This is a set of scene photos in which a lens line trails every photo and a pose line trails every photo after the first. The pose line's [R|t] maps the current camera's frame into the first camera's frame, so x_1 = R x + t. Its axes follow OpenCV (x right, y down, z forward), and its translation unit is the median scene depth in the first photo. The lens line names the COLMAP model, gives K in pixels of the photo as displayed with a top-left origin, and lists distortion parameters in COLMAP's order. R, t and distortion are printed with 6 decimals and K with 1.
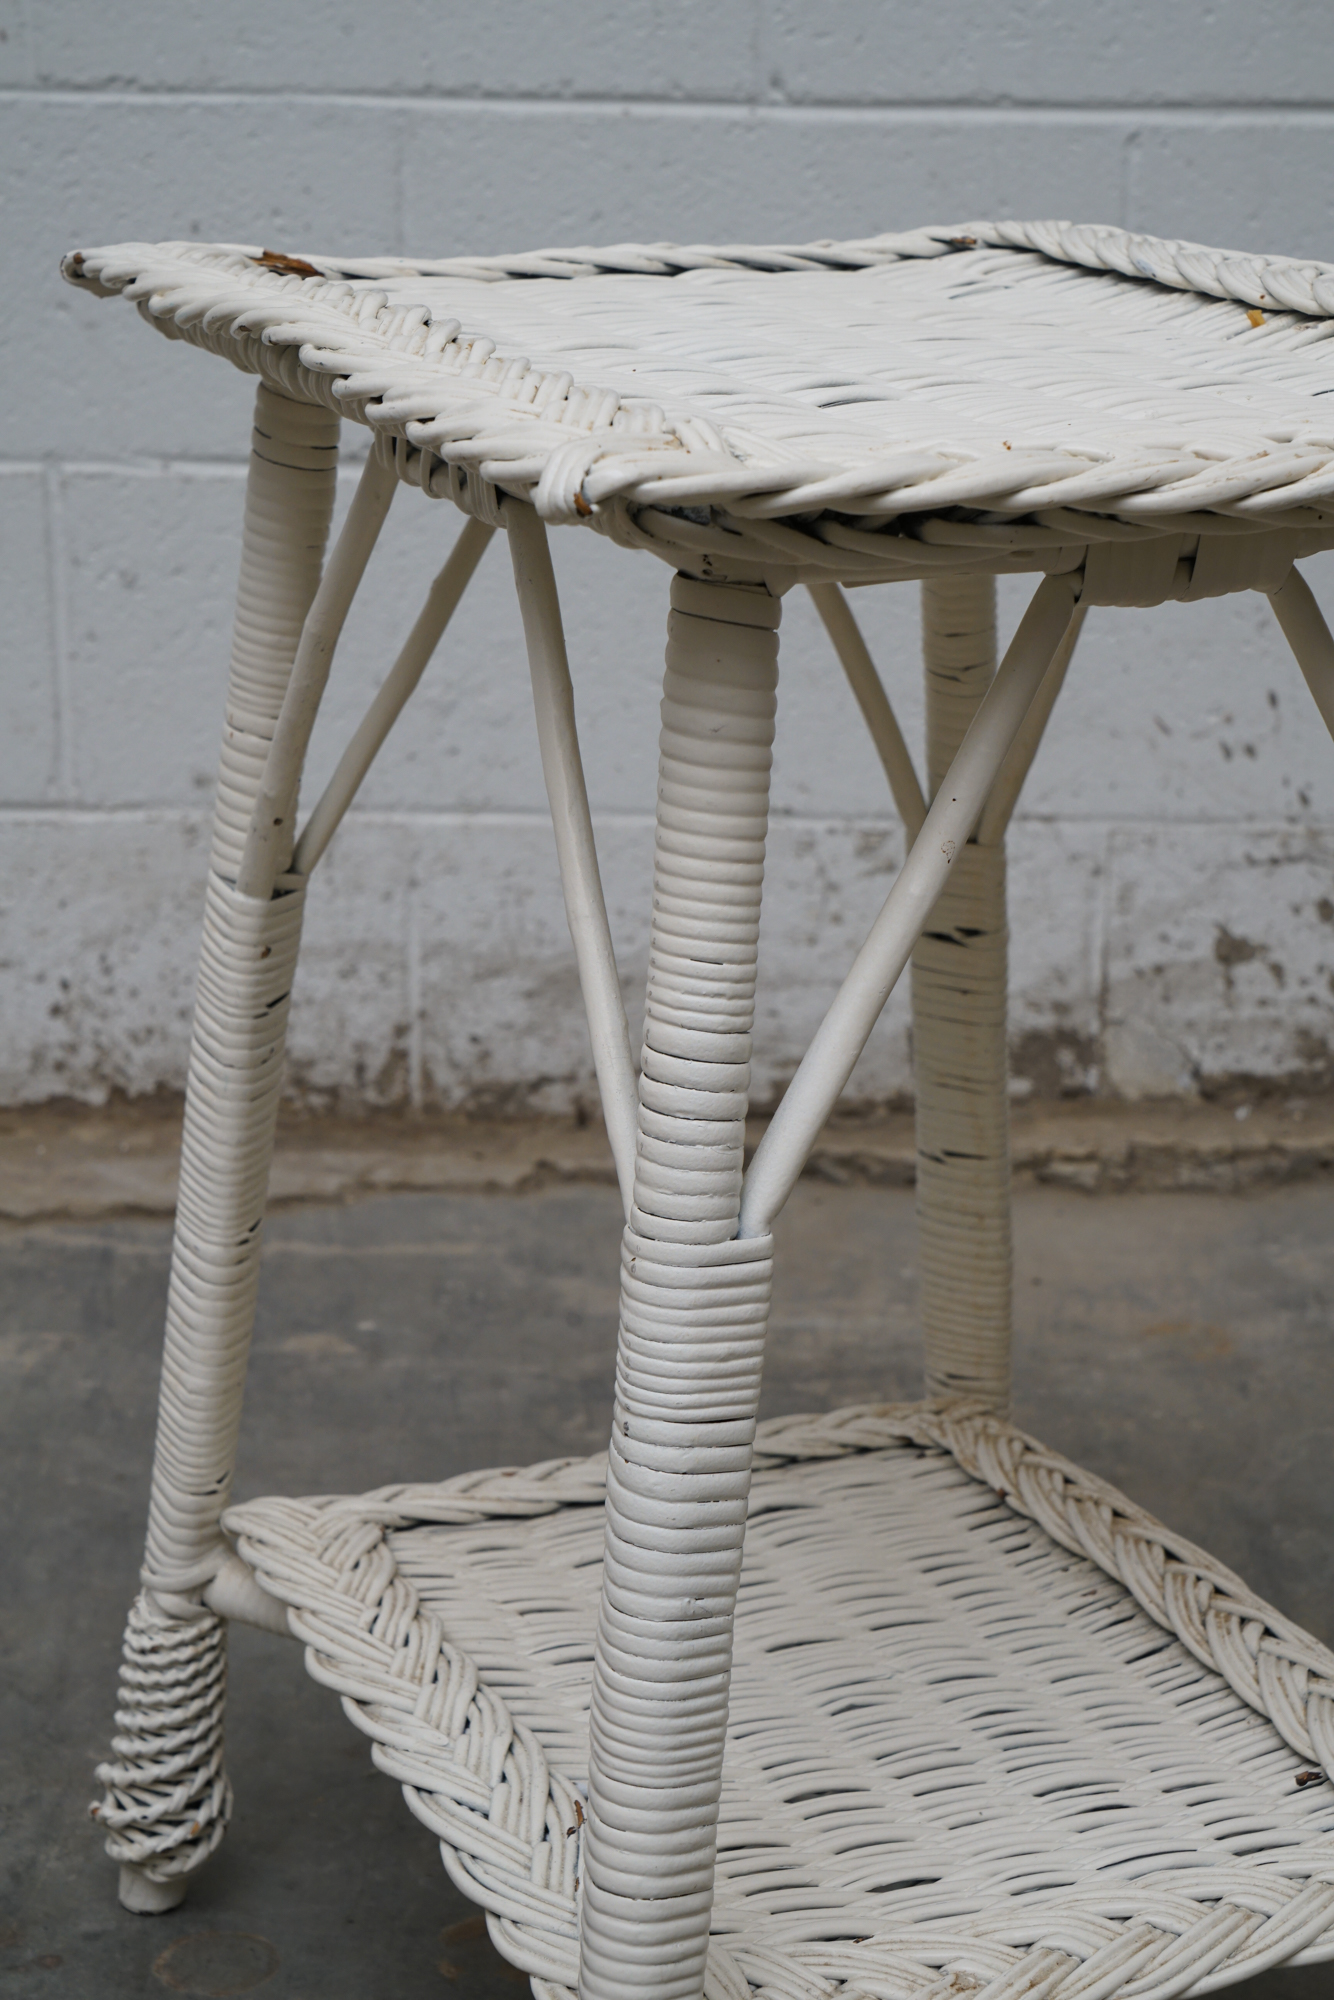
lens RADIAL K [[4098.4, 0, 686.5], [0, 4098.4, 1129.3], [0, 0, 1]] dist [0.046557, 0.000000]
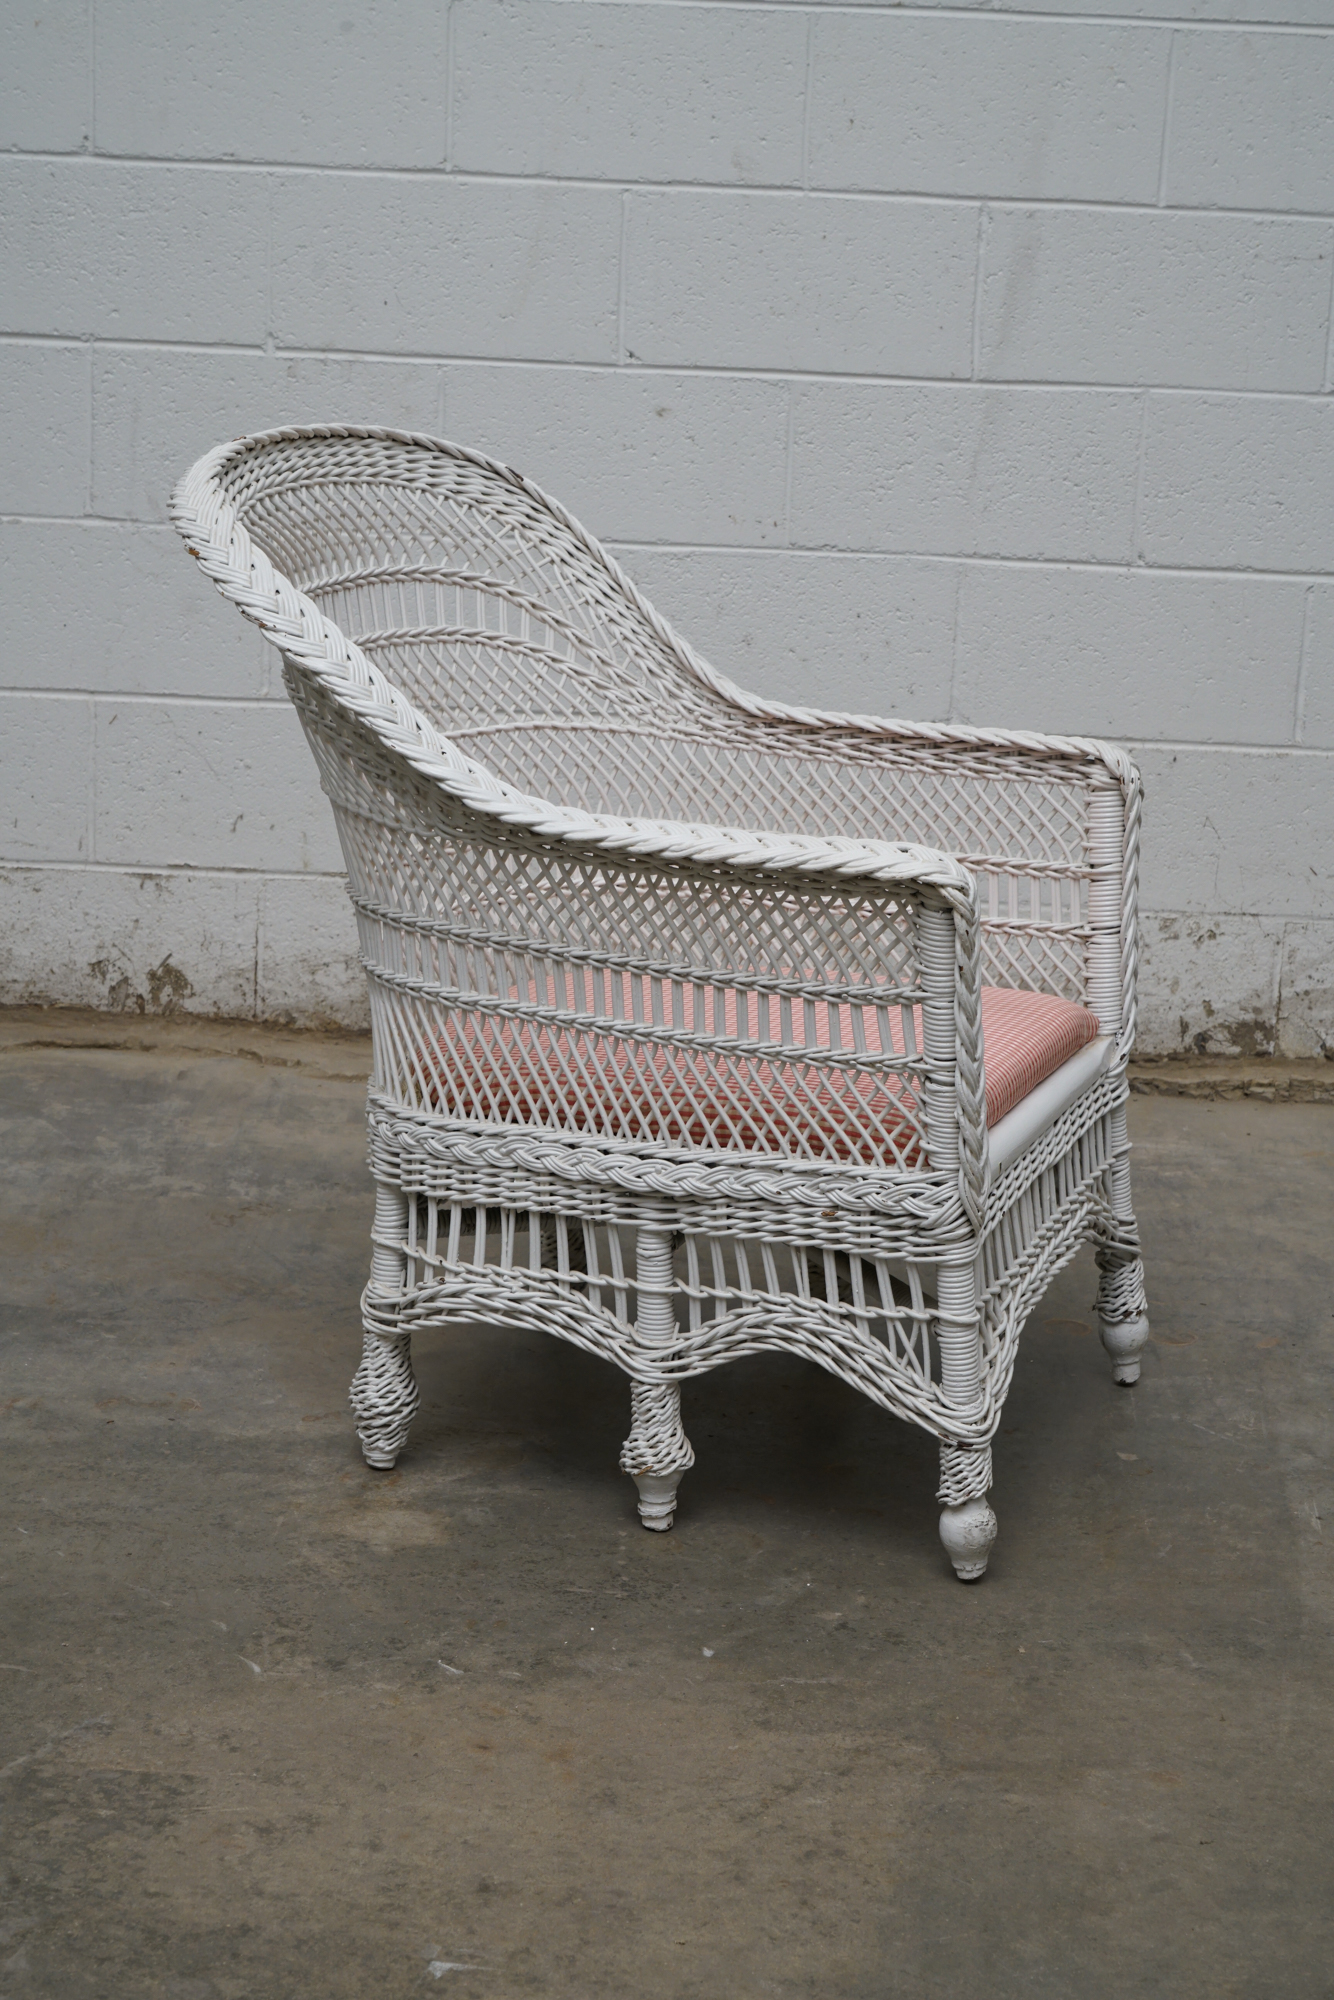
lens RADIAL K [[3673.2, 0, 634.9], [0, 3673.2, 1123.4], [0, 0, 1]] dist [-0.046865, 0.000000]
pose [[0.999005, 0.036513, -0.025602, -0.167663], [-0.037917, 0.997672, -0.056687, 0.141059], [0.023473, 0.057602, 0.998064, -0.807974]]
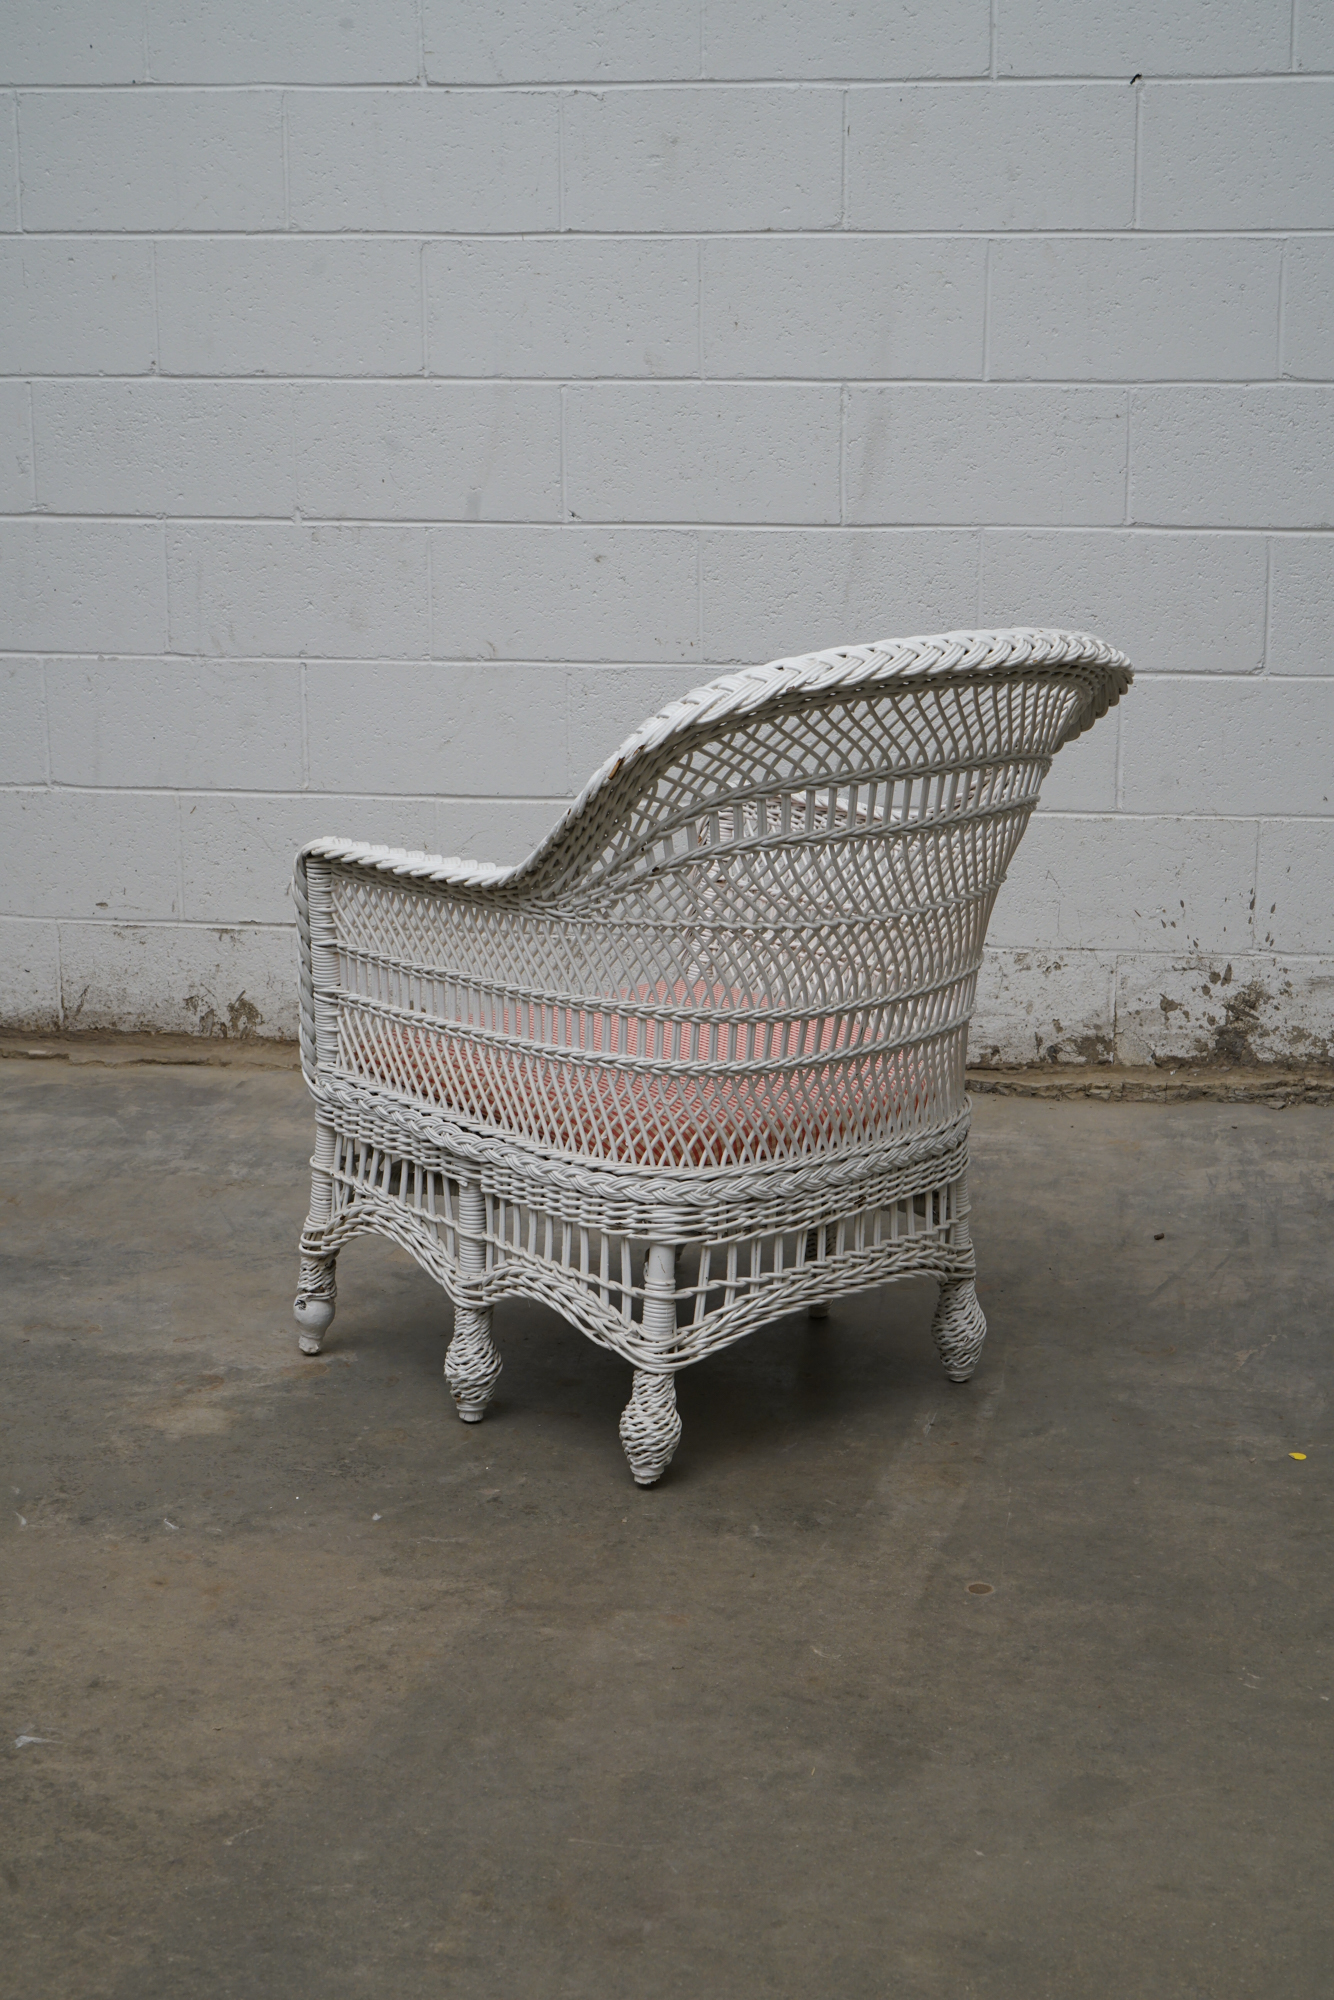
lens RADIAL K [[2984.3, 0, 661.6], [0, 2984.3, 1087.7], [0, 0, 1]] dist [-0.055471, 0.000000]
pose [[0.984455, 0.029955, -0.173066, 0.147097], [-0.042966, 0.996484, -0.071933, 0.149691], [0.170302, 0.078251, 0.982280, -0.819354]]
